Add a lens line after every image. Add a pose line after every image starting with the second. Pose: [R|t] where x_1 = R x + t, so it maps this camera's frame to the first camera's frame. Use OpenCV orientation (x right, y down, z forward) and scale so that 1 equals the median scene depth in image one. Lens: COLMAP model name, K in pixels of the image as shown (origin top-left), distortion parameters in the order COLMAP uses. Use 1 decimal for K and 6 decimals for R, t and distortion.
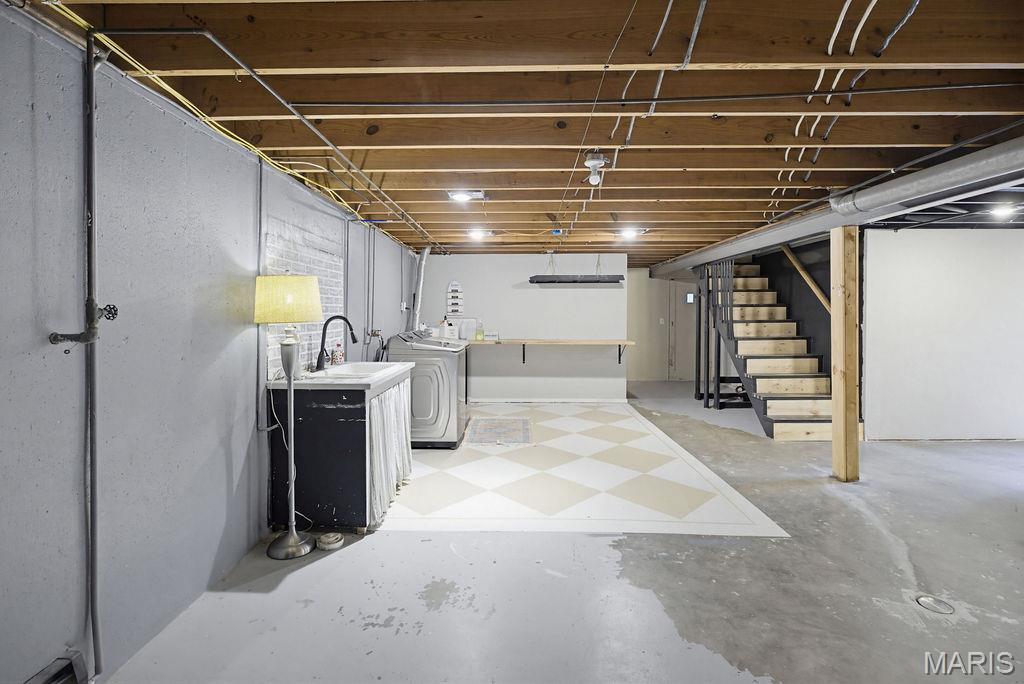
lens RADIAL K [[472.1, 0, 513.0], [0, 472.1, 324.0], [0, 0, 1]] dist [-0.001735, -0.000221]
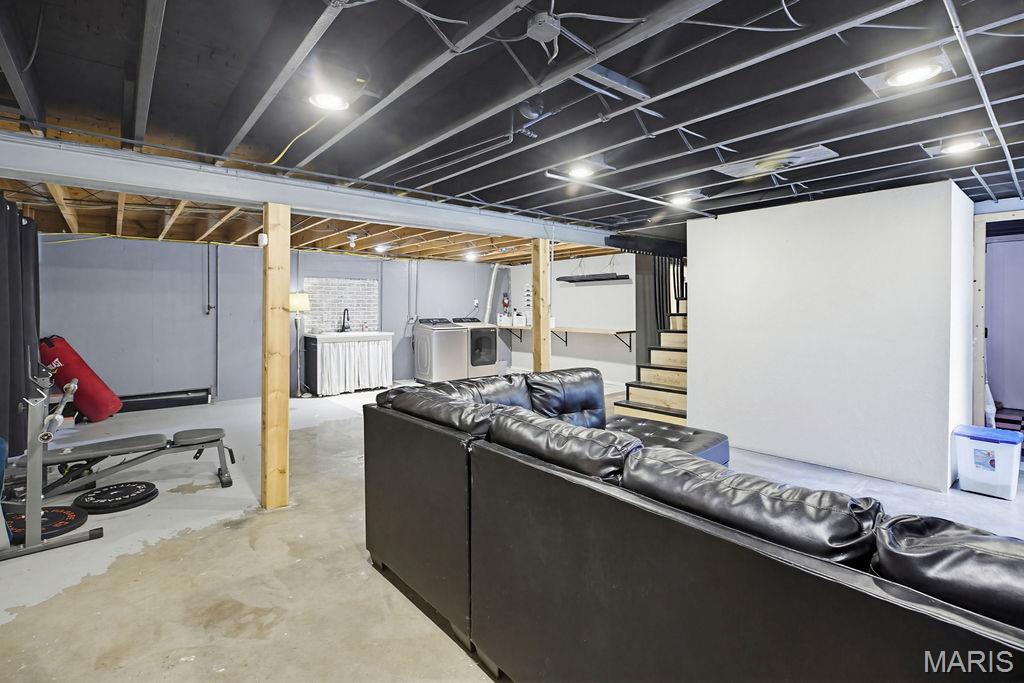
lens RADIAL K [[472.1, 0, 513.0], [0, 472.1, 323.5], [0, 0, 1]] dist [-0.001735, -0.000221]
pose [[0.652781, 0.027330, -0.757054, 1.259631], [-0.013444, 0.999610, 0.024494, -0.008398], [0.757428, -0.005811, 0.652893, 0.087585]]
